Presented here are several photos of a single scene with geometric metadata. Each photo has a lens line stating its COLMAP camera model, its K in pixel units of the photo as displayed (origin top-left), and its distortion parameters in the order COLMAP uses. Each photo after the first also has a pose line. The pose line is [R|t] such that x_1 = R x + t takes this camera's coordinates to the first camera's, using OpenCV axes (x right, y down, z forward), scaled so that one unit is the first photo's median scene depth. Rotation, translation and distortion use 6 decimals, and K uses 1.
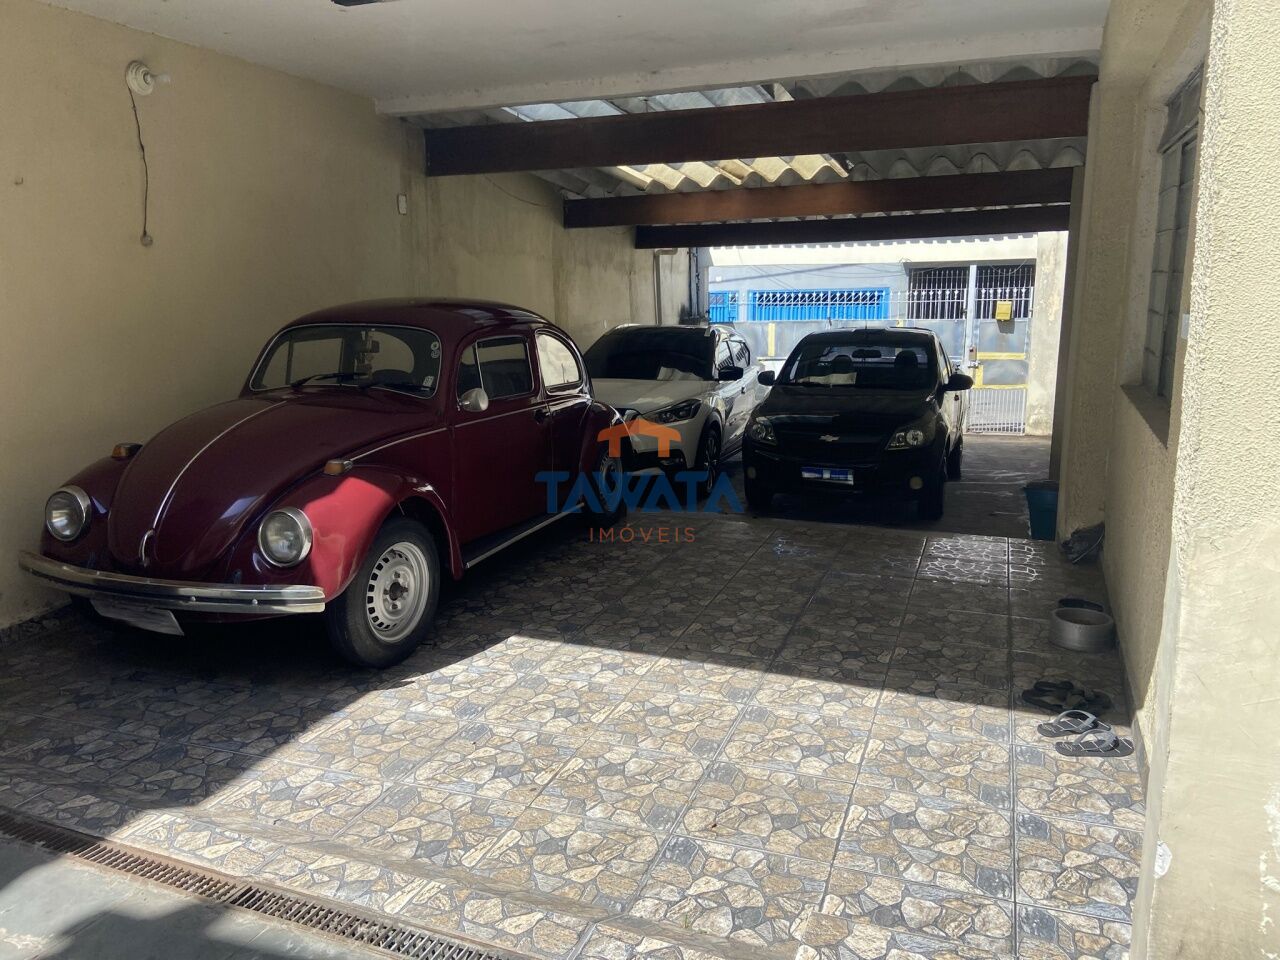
lens RADIAL K [[977.9, 0, 640.0], [0, 977.9, 480.0], [0, 0, 1]] dist [0.056844, -0.001324]
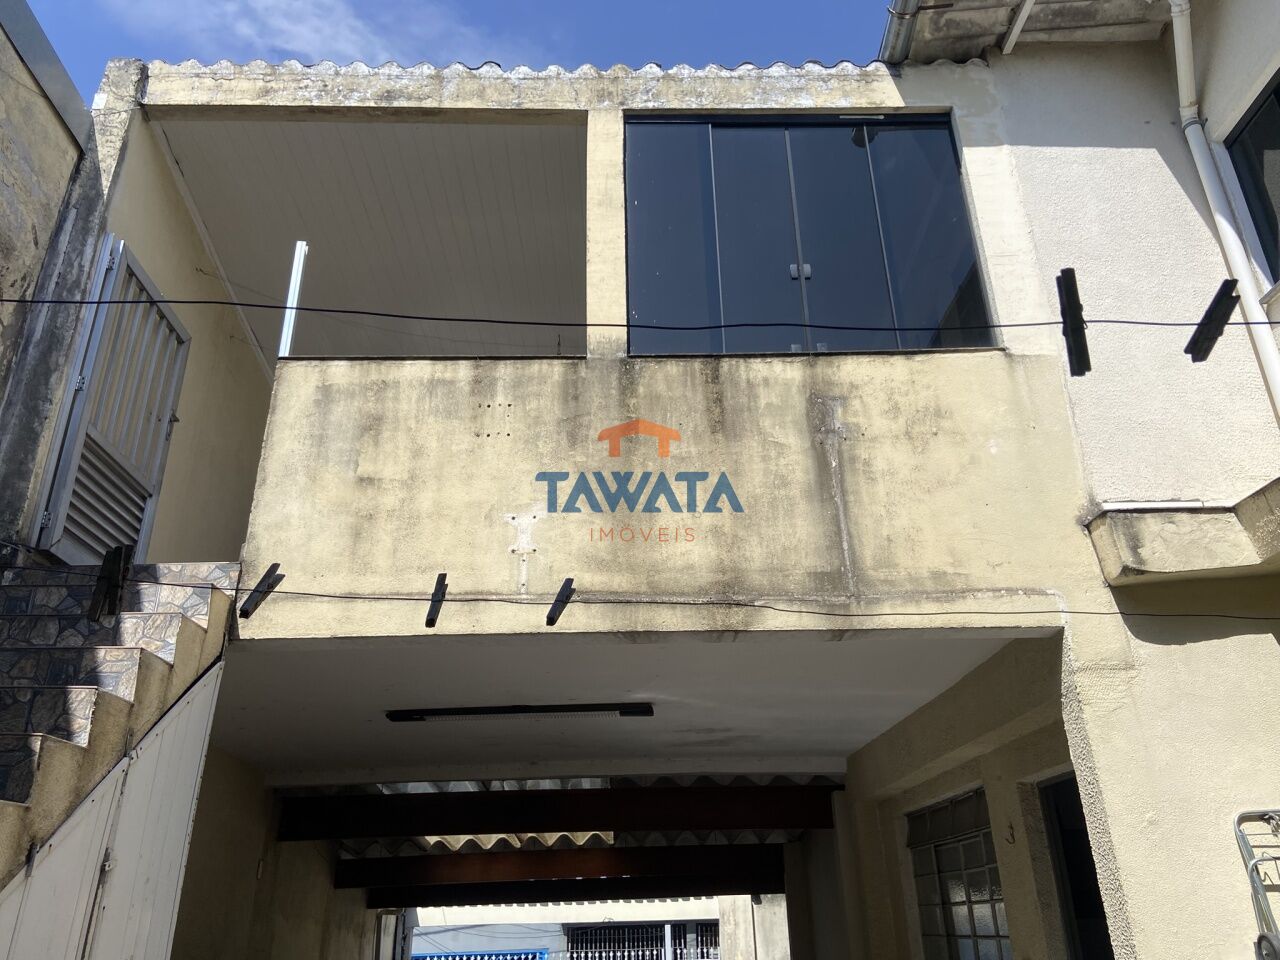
lens RADIAL K [[977.9, 0, 640.0], [0, 977.9, 480.0], [0, 0, 1]] dist [0.056844, -0.001324]
pose [[0.928114, 0.149844, 0.340809, -0.149305], [0.082087, 0.810531, -0.579915, 0.017614], [-0.363133, 0.566204, 0.739965, -0.088279]]
